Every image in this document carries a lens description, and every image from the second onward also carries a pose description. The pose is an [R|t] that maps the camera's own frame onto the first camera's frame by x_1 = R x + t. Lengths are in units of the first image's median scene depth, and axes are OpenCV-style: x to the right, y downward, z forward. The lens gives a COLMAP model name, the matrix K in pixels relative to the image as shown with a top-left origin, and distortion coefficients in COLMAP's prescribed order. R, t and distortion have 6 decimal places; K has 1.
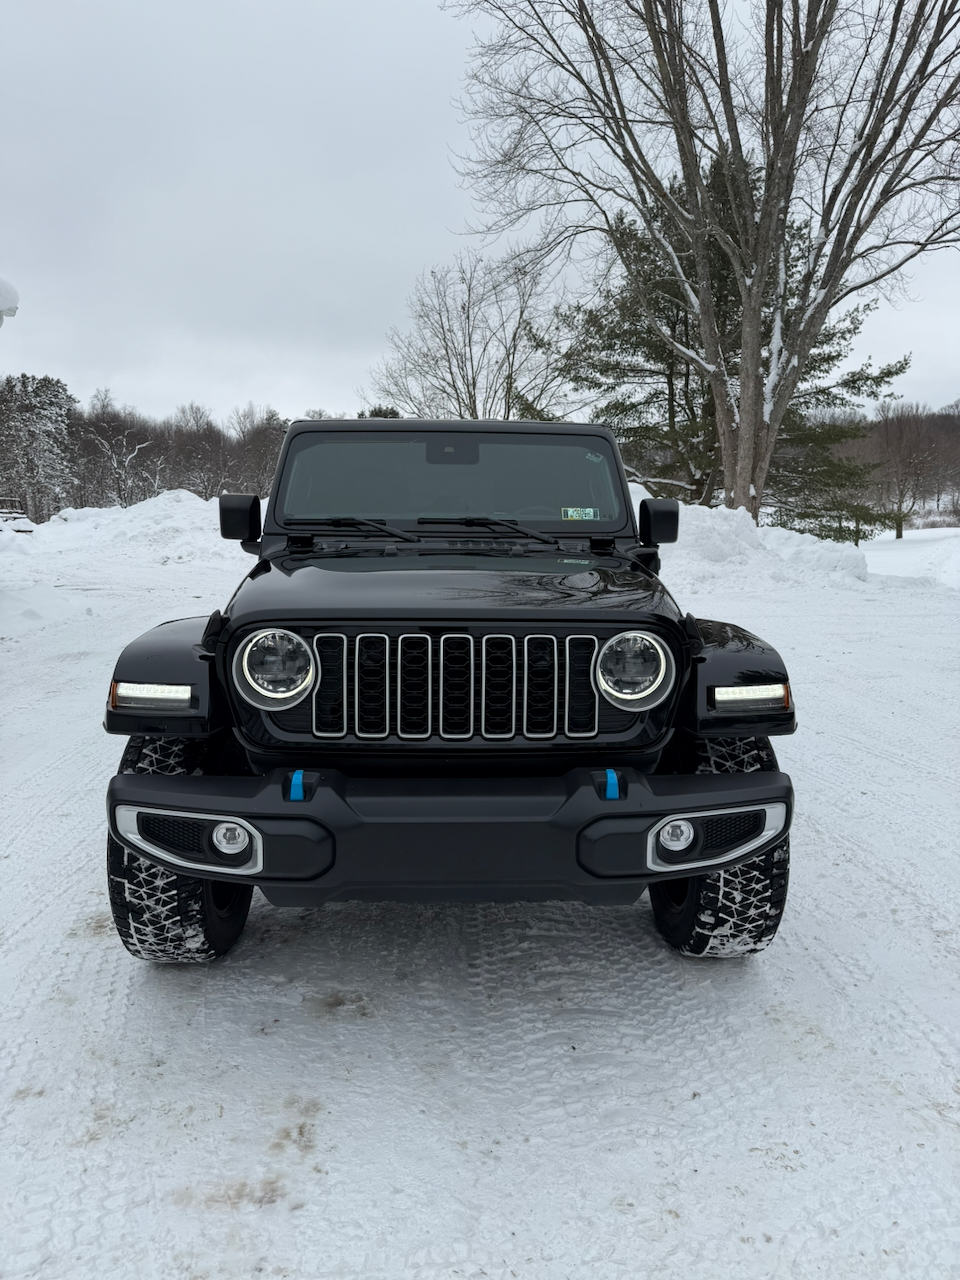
lens RADIAL K [[883.5, 0, 480.0], [0, 883.5, 640.0], [0, 0, 1]] dist [0.071860, -0.085733]
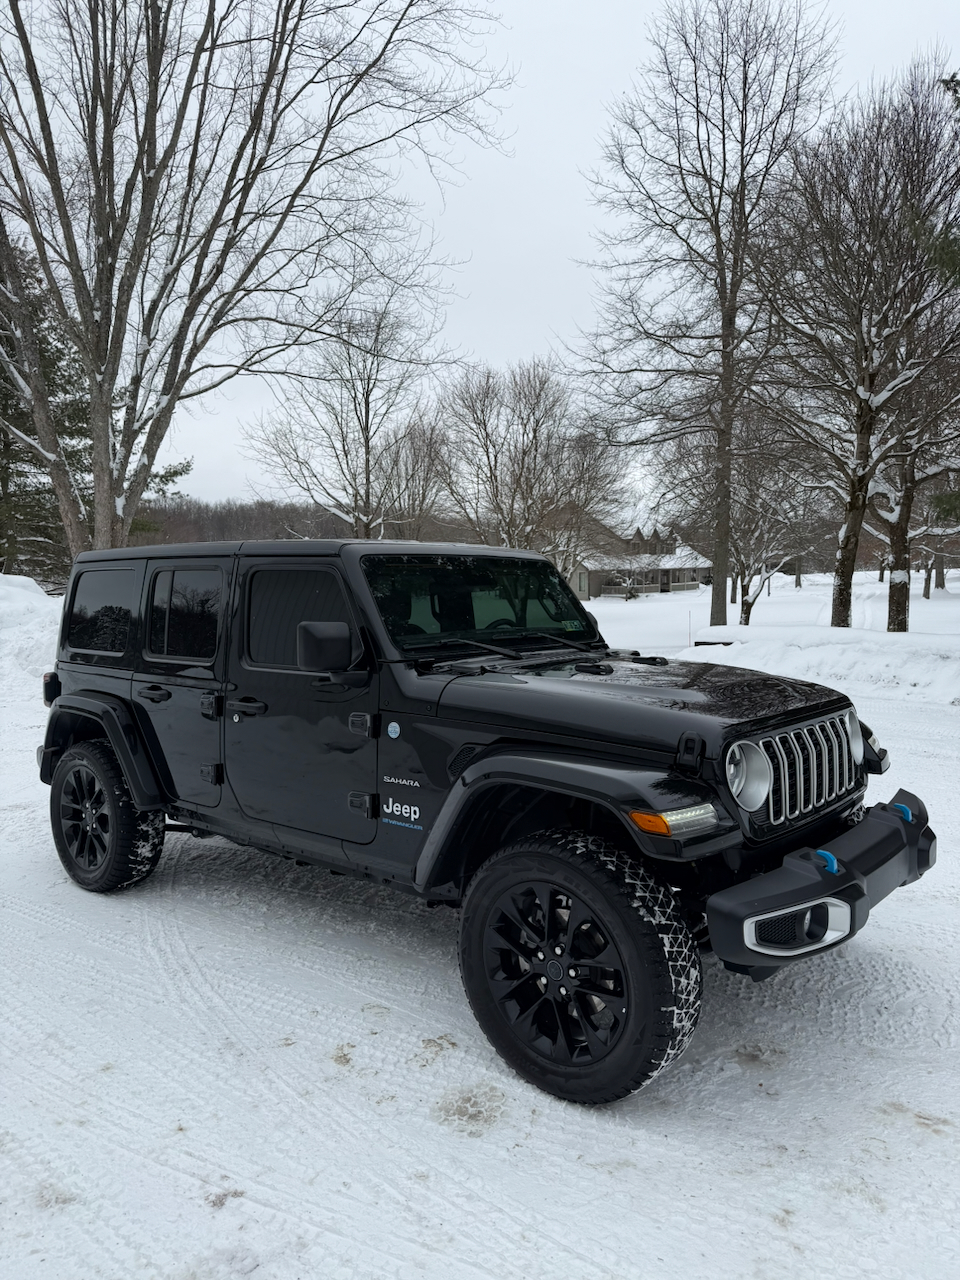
lens RADIAL K [[891.7, 0, 480.0], [0, 891.7, 640.0], [0, 0, 1]] dist [0.021260, -0.022856]
pose [[0.686301, -0.059631, 0.724869, -0.140430], [0.129378, 0.990748, -0.040990, -0.014839], [-0.715718, 0.121914, 0.687666, 0.044921]]
